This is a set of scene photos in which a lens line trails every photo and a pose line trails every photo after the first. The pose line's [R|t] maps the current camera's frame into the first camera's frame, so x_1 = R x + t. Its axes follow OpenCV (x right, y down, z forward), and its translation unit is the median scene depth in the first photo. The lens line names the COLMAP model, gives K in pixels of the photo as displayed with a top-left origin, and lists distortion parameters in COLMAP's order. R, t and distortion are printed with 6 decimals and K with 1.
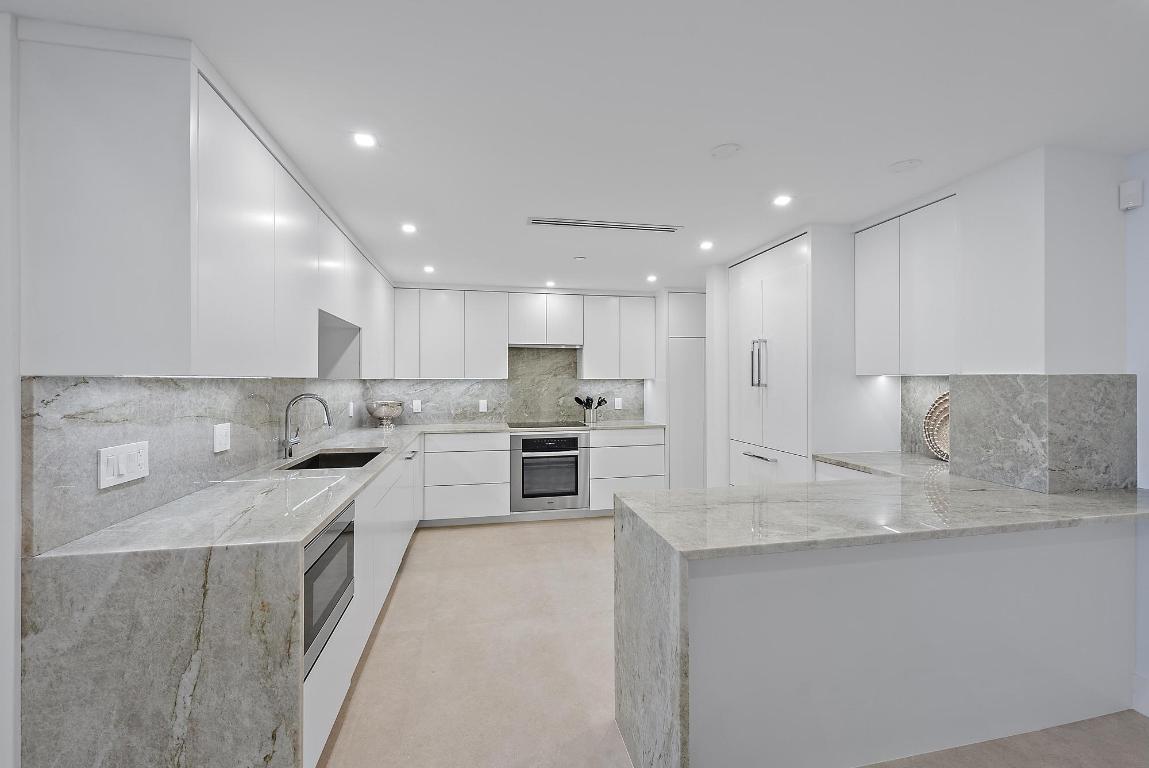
lens RADIAL K [[474.5, 0, 580.0], [0, 474.5, 379.7], [0, 0, 1]] dist [-0.000669, -0.000021]
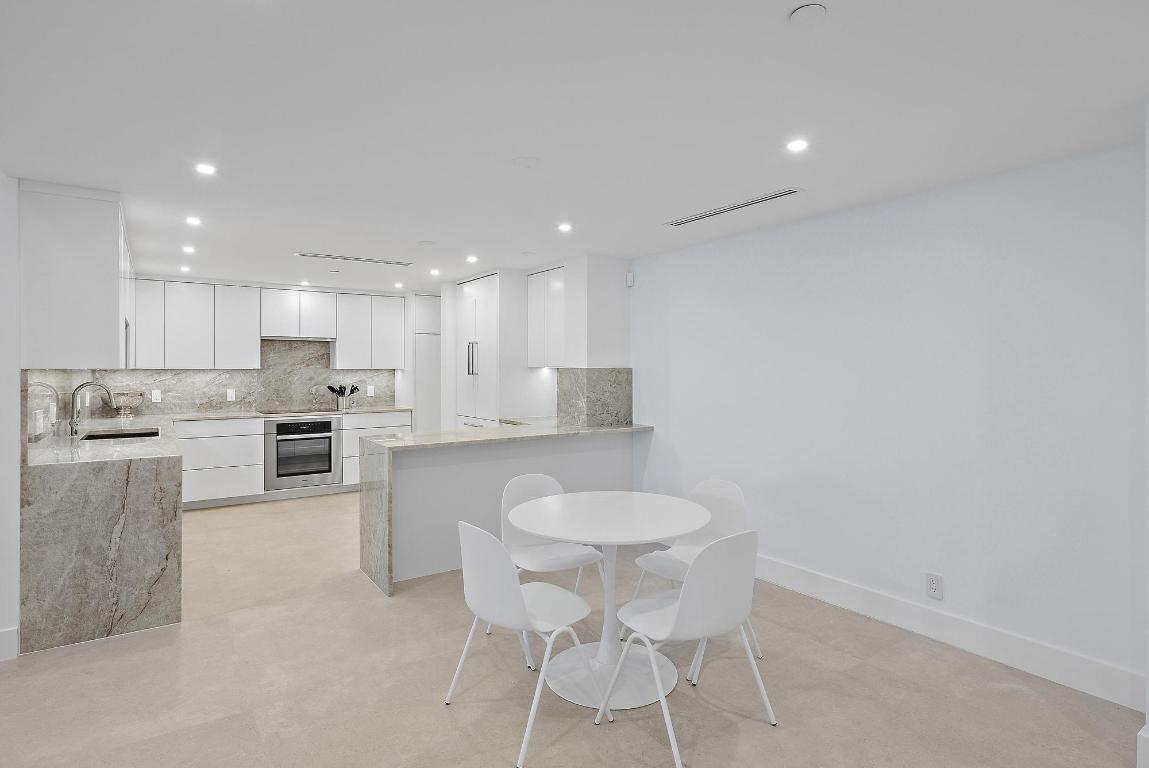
lens RADIAL K [[604.2, 0, 580.3], [0, 604.2, 367.9], [0, 0, 1]] dist [0.002677, 0.000291]
pose [[0.921503, 0.001305, 0.388370, -0.027511], [-0.000951, 0.999999, -0.001104, -0.005184], [-0.388371, 0.000648, 0.921503, -0.872625]]
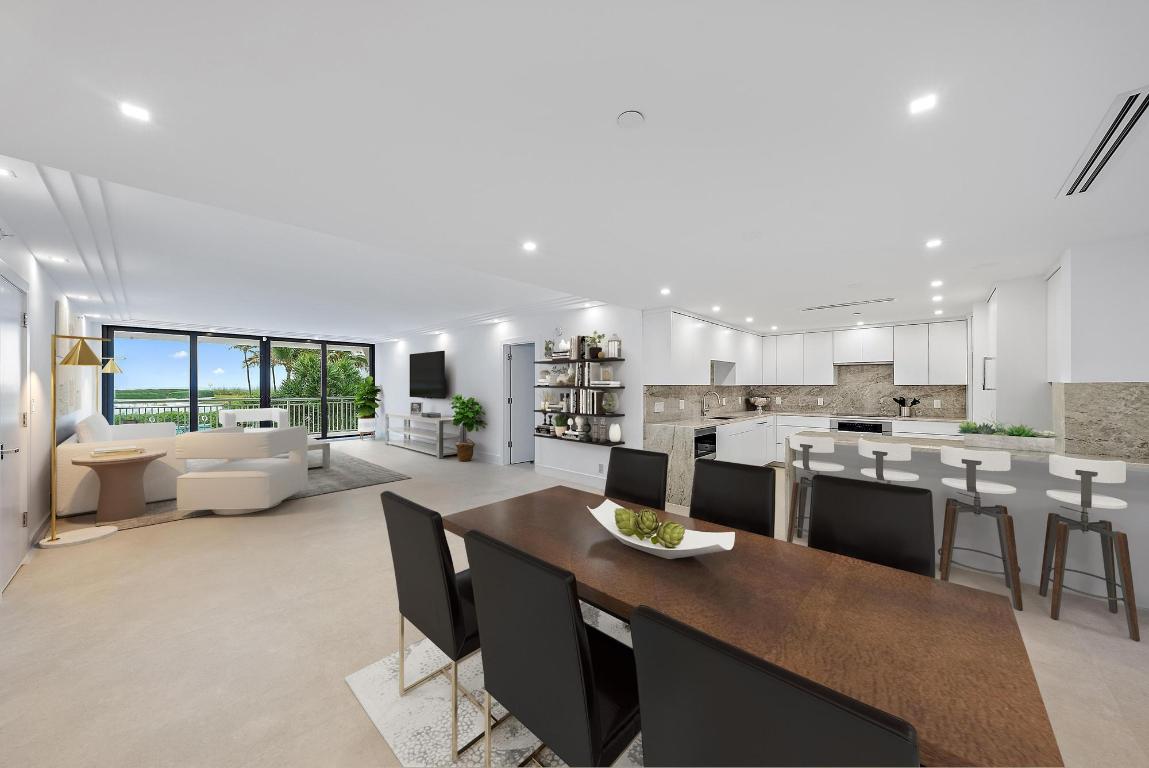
lens RADIAL K [[395.0, 0, 582.8], [0, 395.0, 382.0], [0, 0, 1]] dist [-0.000470, -0.000028]
pose [[0.587198, -0.008023, -0.809404, 0.707797], [0.001085, 0.999958, -0.009125, -0.000699], [0.809443, 0.004479, 0.587182, -0.770464]]
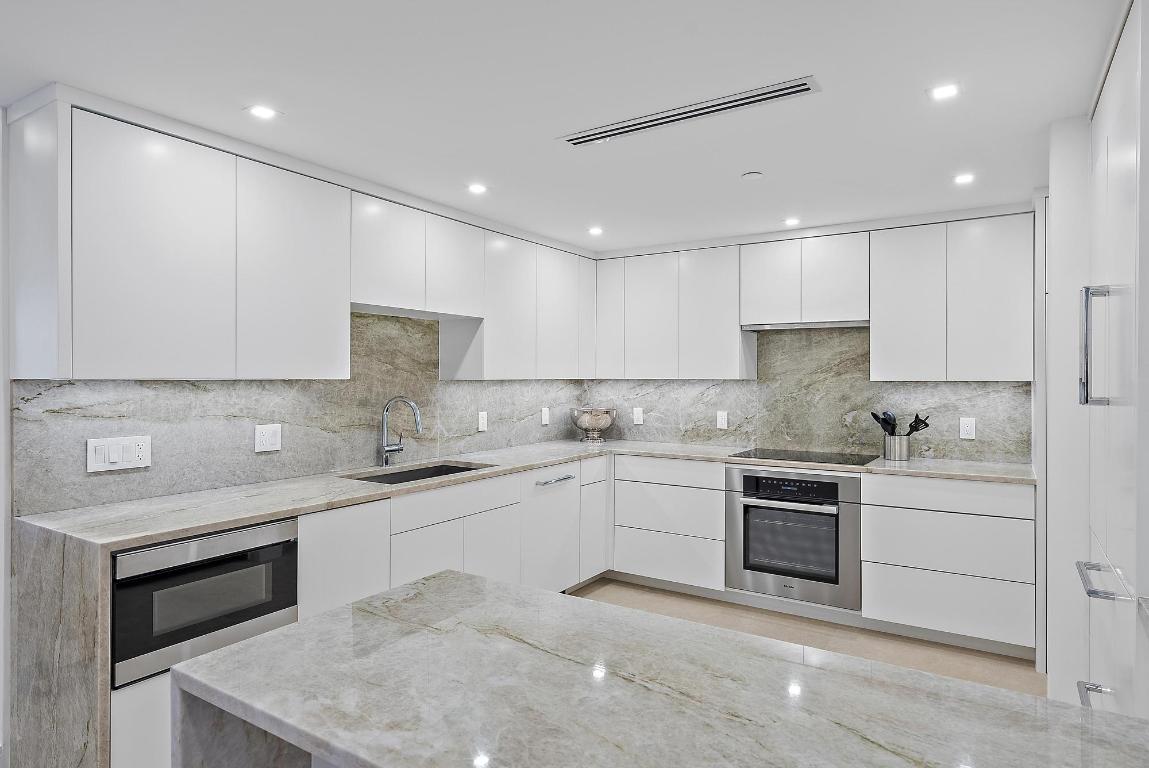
lens RADIAL K [[664.8, 0, 574.5], [0, 664.8, 378.1], [0, 0, 1]] dist [0.002241, 0.000626]
pose [[0.711965, 0.005244, -0.702195, 0.524135], [-0.004190, 0.999986, 0.003221, -0.009934], [0.702202, 0.000649, 0.711977, 0.328233]]
